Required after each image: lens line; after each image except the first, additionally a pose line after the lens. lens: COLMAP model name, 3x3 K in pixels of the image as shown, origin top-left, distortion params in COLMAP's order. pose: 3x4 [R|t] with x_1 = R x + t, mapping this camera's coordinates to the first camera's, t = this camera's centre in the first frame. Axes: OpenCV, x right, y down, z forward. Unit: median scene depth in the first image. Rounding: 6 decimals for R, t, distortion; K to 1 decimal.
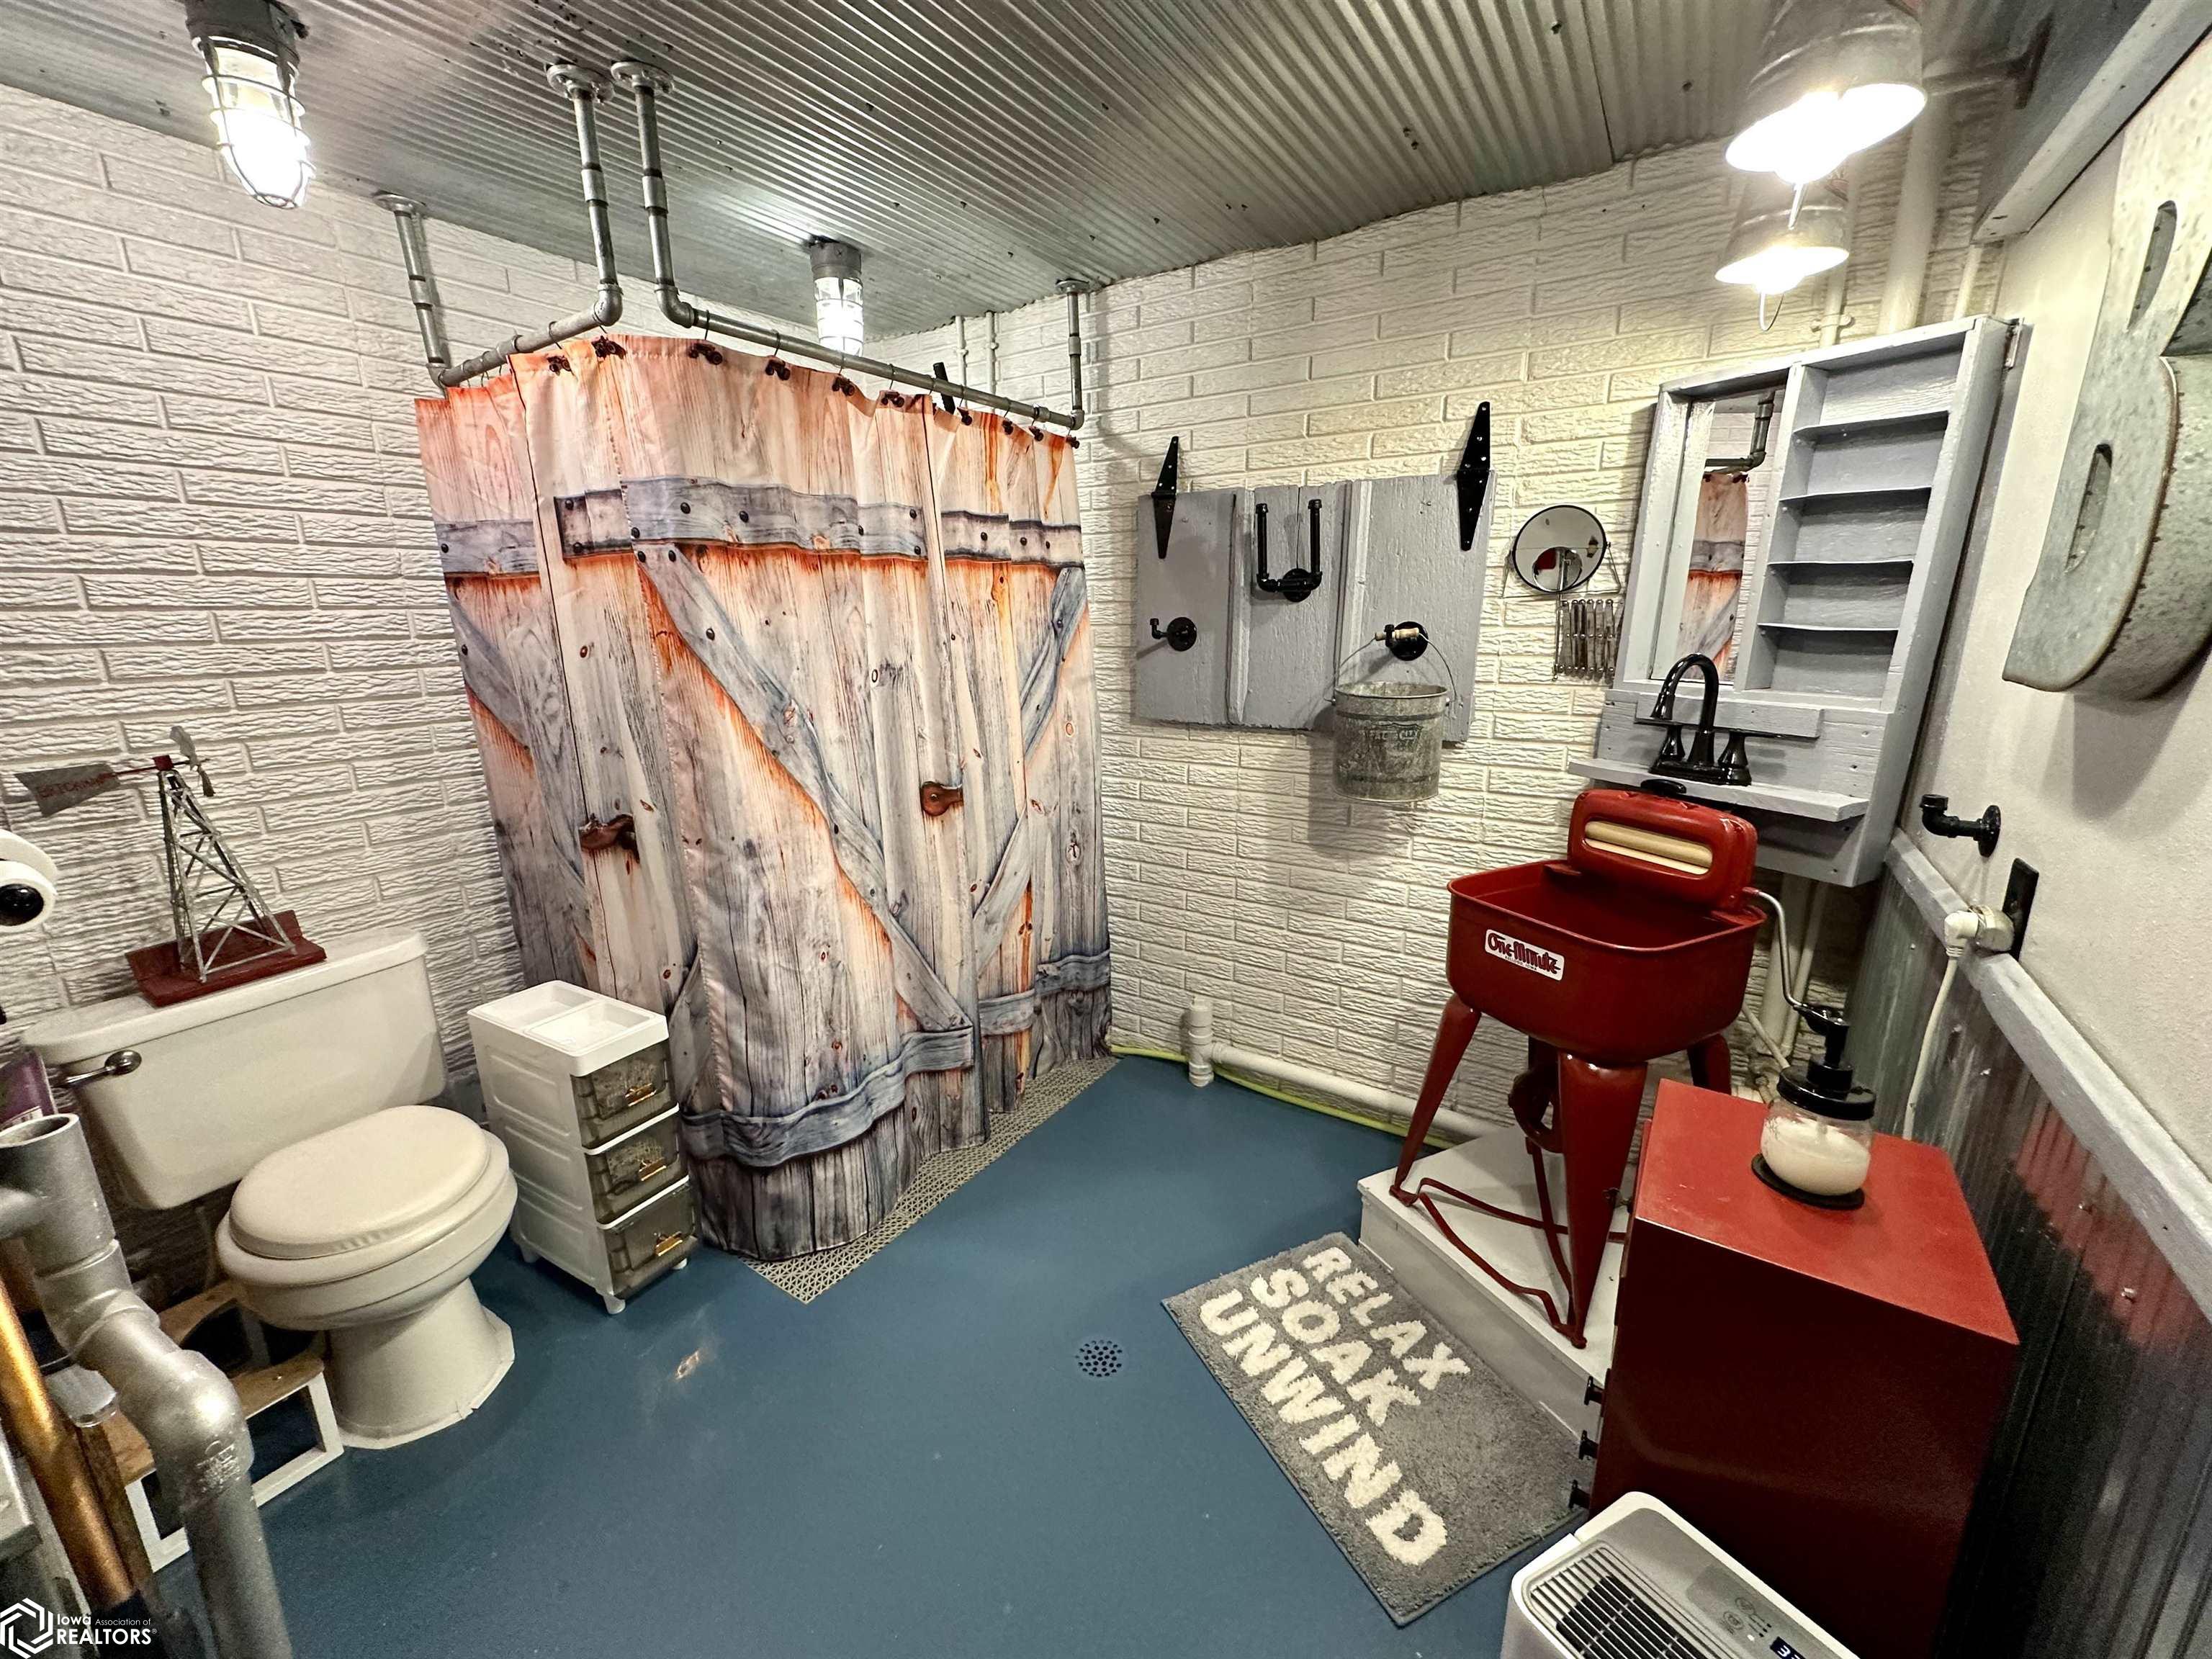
lens RADIAL K [[880.4, 0, 1105.9], [0, 880.4, 827.7], [0, 0, 1]] dist [-0.003584, 0.000776]
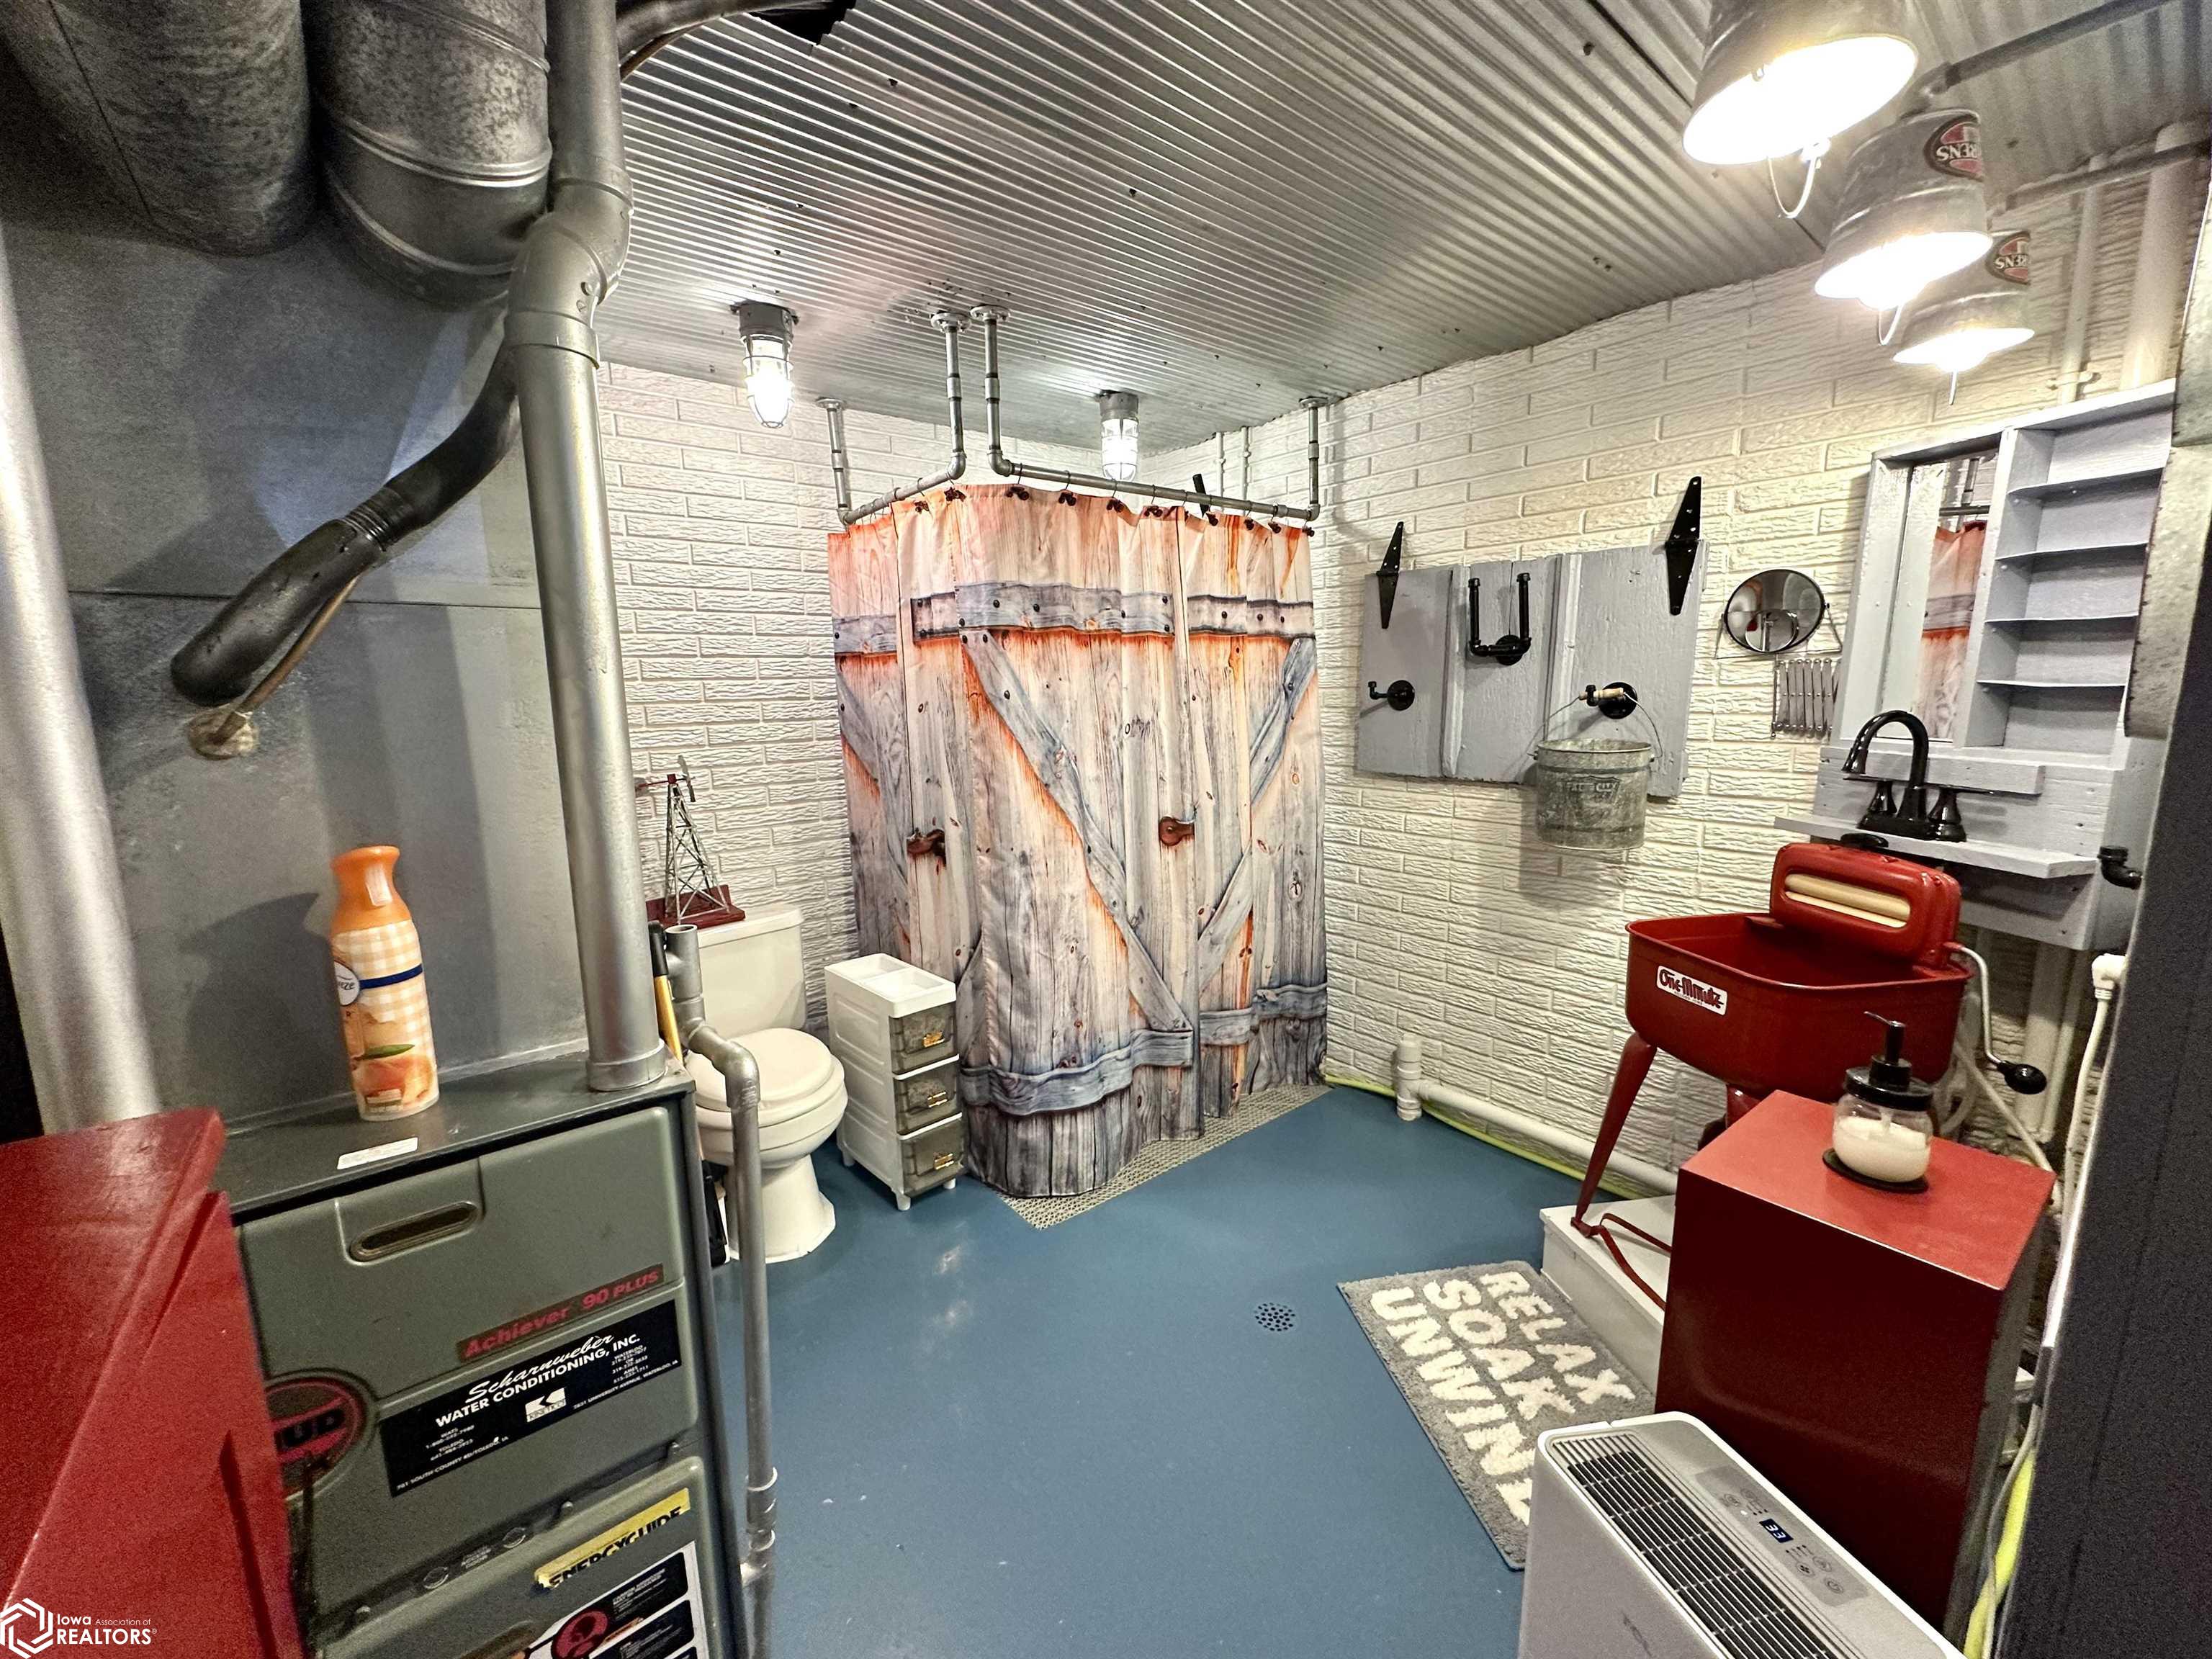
lens RADIAL K [[880.4, 0, 1105.9], [0, 880.4, 827.7], [0, 0, 1]] dist [-0.003584, 0.000776]
pose [[0.953302, 0.041579, -0.299143, 0.090185], [-0.063343, 0.995974, -0.063424, 0.049632], [0.295301, 0.079411, 0.952098, -0.188090]]
